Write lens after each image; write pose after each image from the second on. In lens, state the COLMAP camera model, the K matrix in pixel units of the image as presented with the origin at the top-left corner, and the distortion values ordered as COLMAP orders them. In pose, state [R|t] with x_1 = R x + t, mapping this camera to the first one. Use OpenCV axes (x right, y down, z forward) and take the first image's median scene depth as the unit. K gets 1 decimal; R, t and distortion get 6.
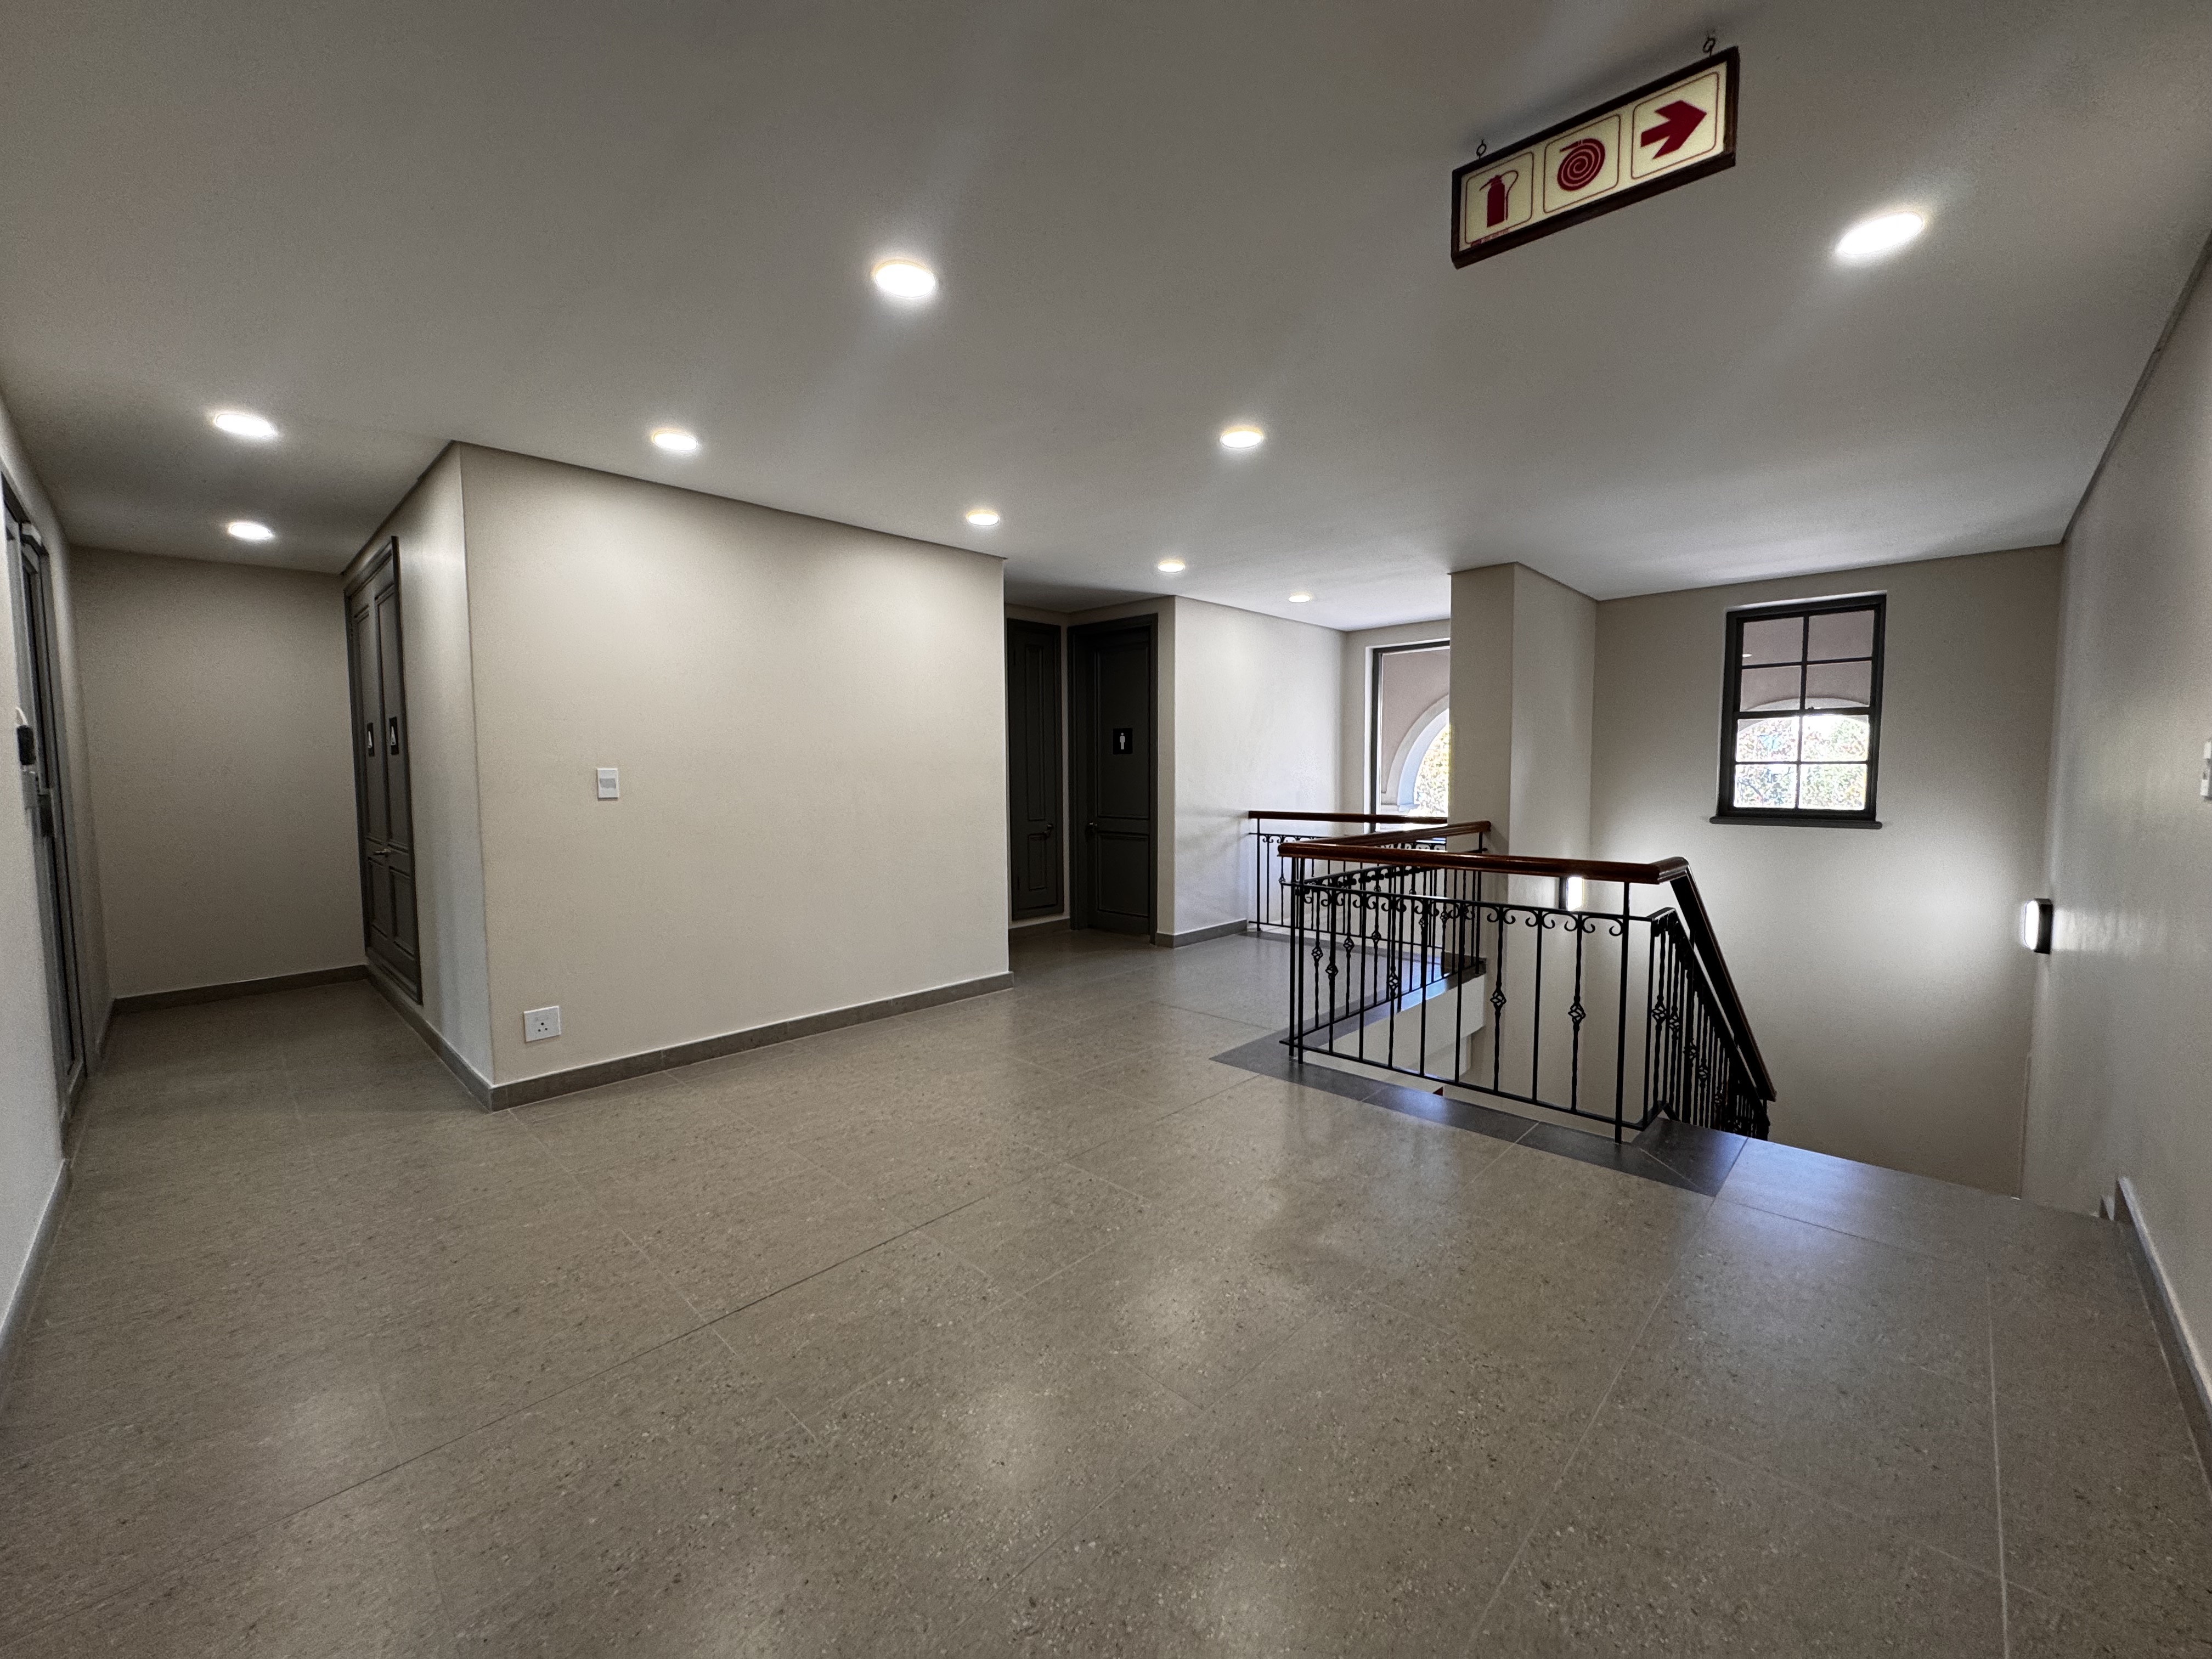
lens RADIAL K [[877.4, 0, 1117.8], [0, 877.4, 838.6], [0, 0, 1]] dist [-0.005329, 0.000562]
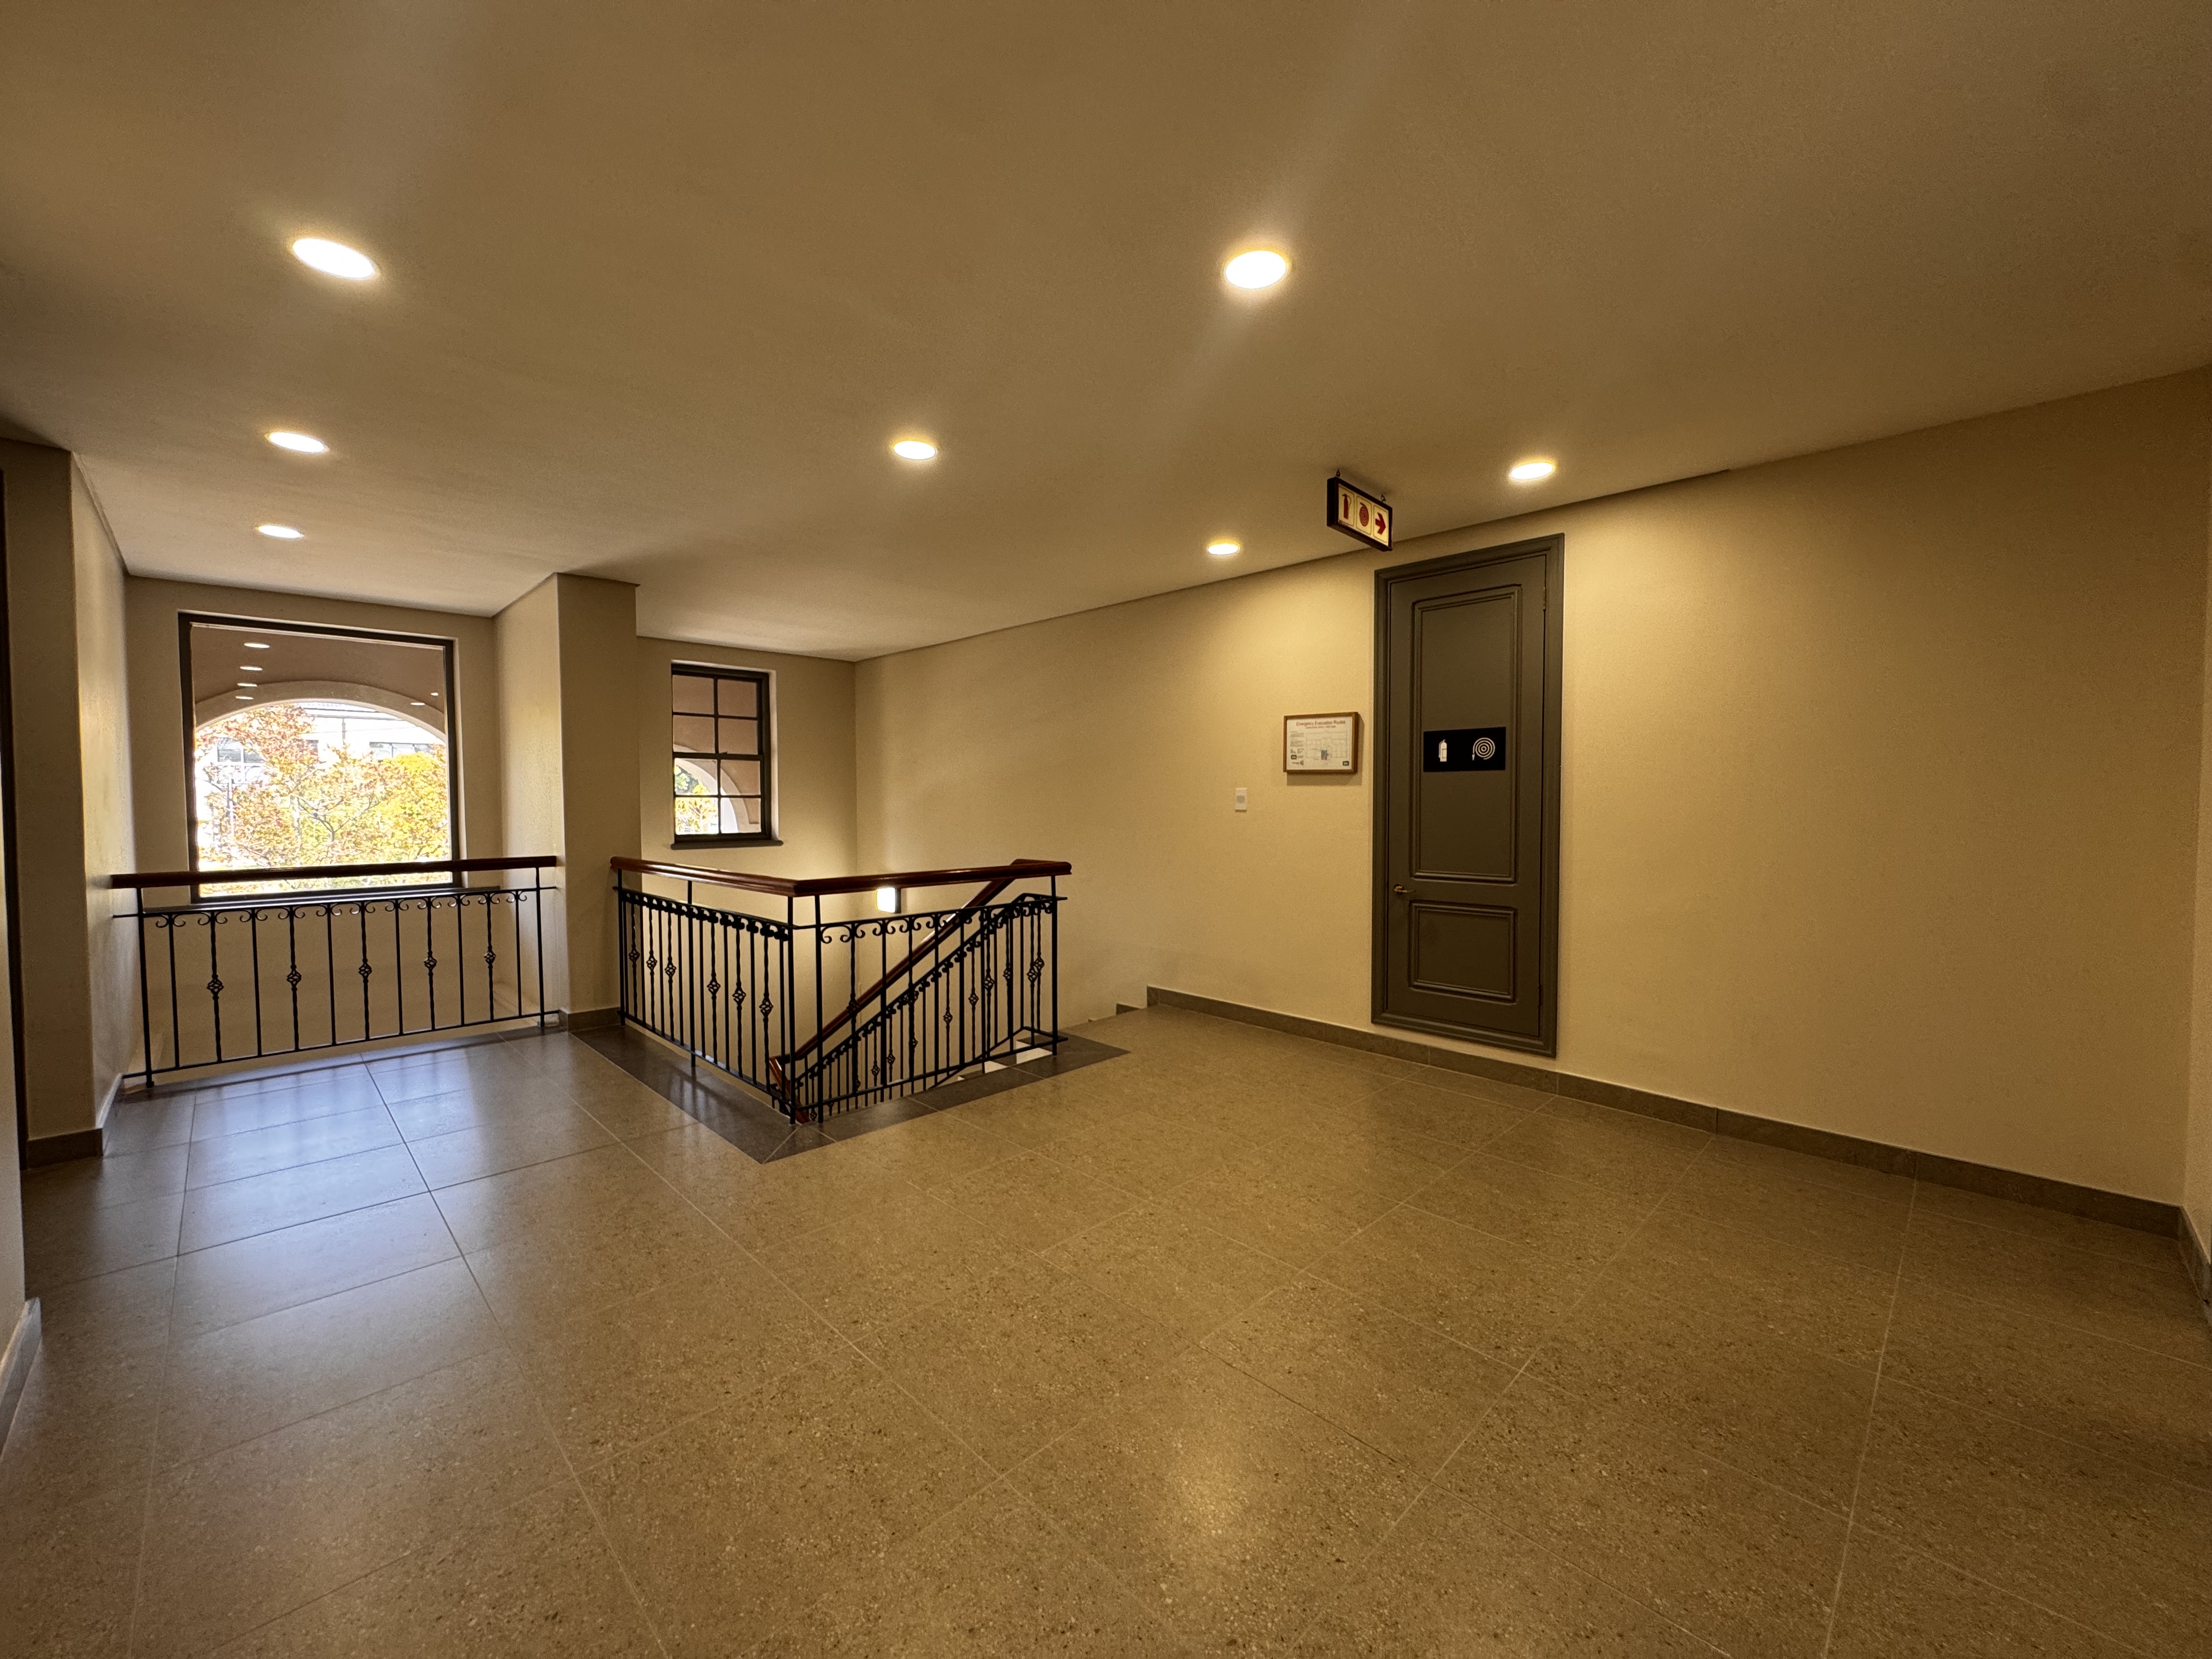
lens RADIAL K [[877.4, 0, 1118.2], [0, 877.4, 818.6], [0, 0, 1]] dist [-0.005329, 0.000562]
pose [[0.028773, -0.015257, 0.999470, -0.673636], [0.082001, 0.996549, 0.012852, -0.041060], [-0.996217, 0.081587, 0.029925, 0.646893]]
